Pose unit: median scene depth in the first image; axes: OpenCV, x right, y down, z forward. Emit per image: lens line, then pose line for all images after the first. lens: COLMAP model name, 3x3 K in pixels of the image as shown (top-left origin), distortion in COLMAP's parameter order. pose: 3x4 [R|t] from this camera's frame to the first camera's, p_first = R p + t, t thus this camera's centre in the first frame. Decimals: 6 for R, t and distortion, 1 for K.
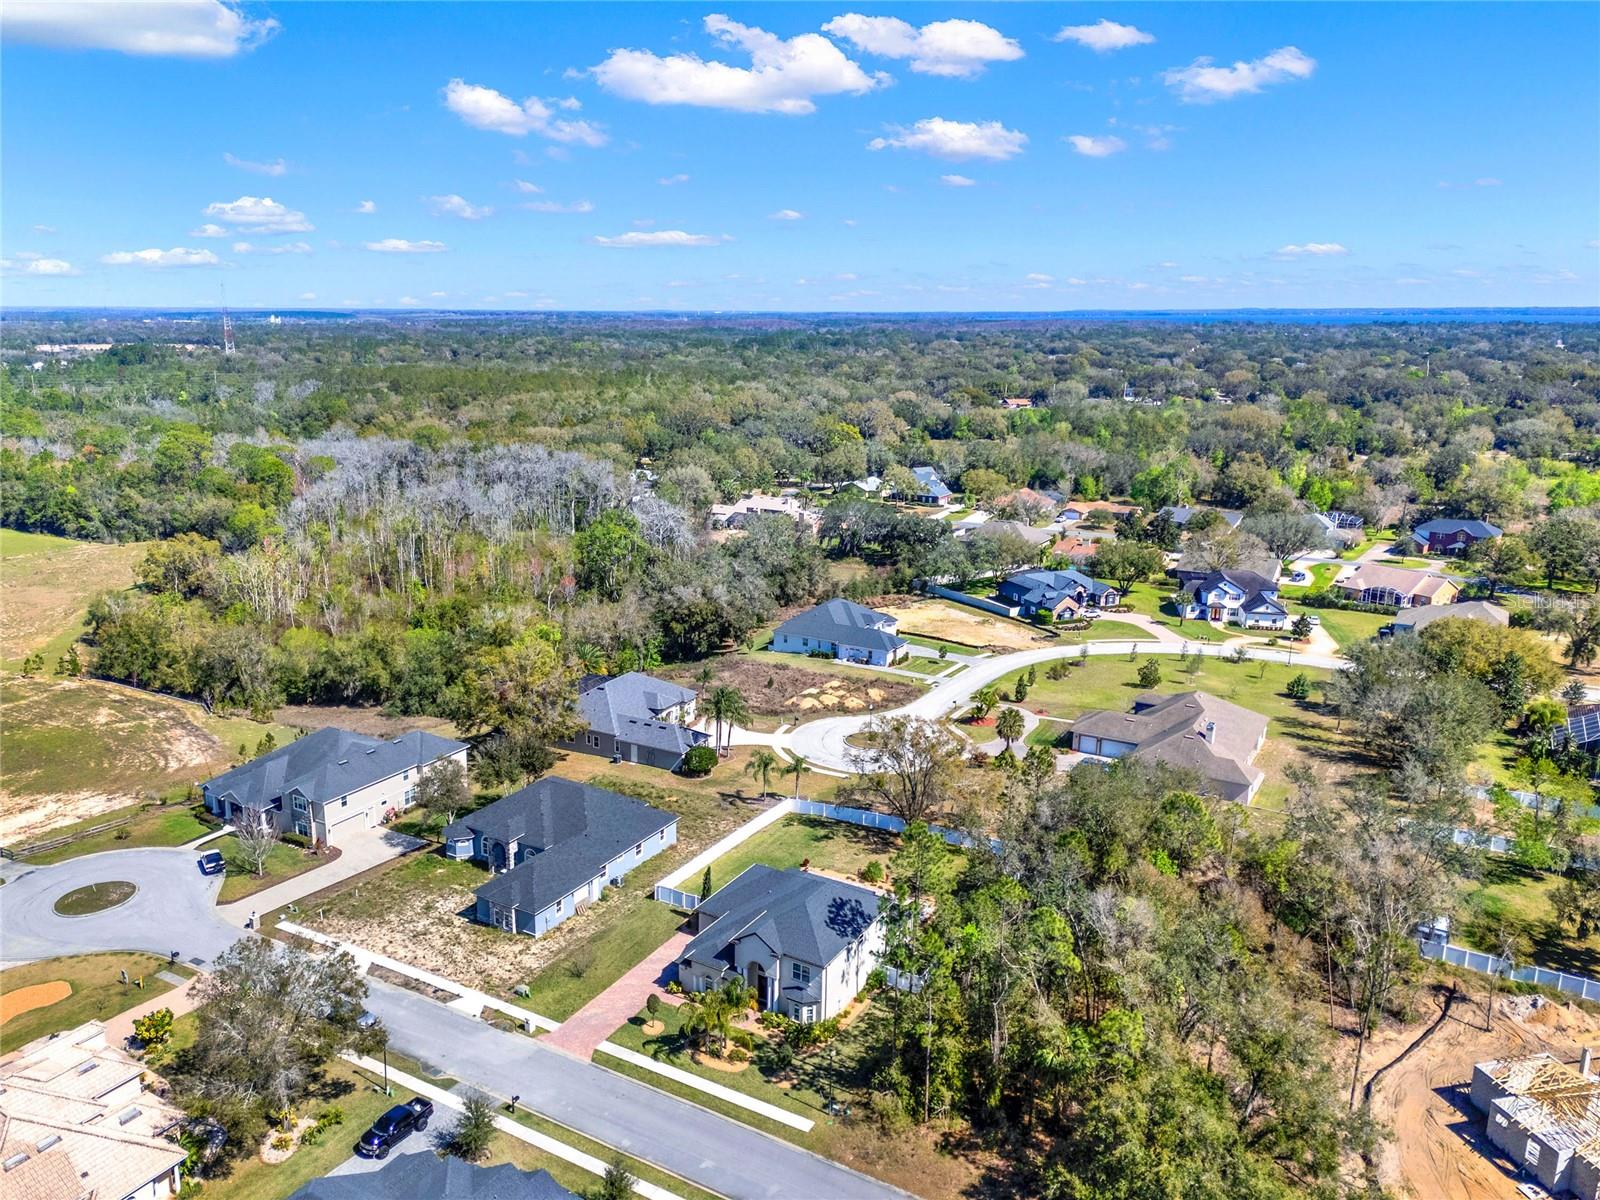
lens RADIAL K [[1197.2, 0, 785.4], [0, 1197.2, 599.0], [0, 0, 1]] dist [0.126563, -0.142961]
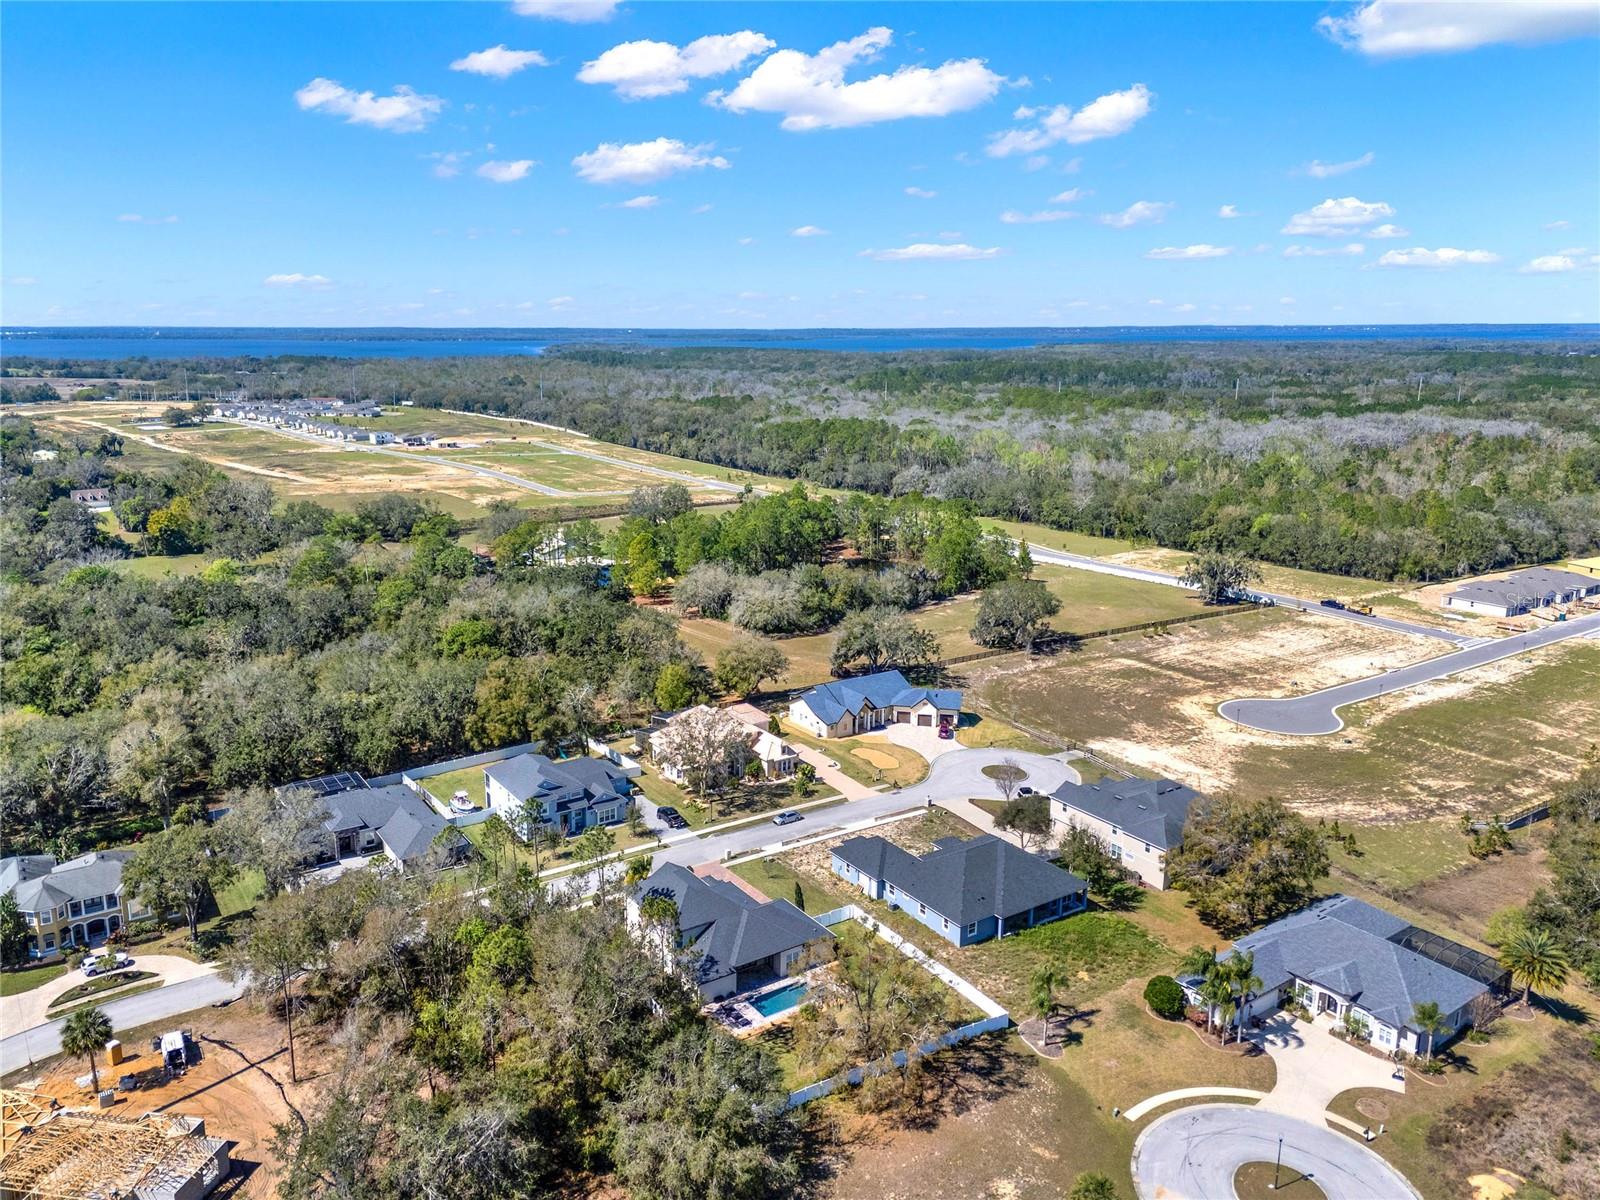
lens RADIAL K [[1181.4, 0, 774.7], [0, 1181.4, 564.6], [0, 0, 1]] dist [0.121460, -0.189301]
pose [[-0.436262, 0.176235, -0.882392, 0.779305], [-0.213920, 0.932204, 0.291947, -0.349083], [0.874021, 0.316127, -0.368986, 1.072811]]
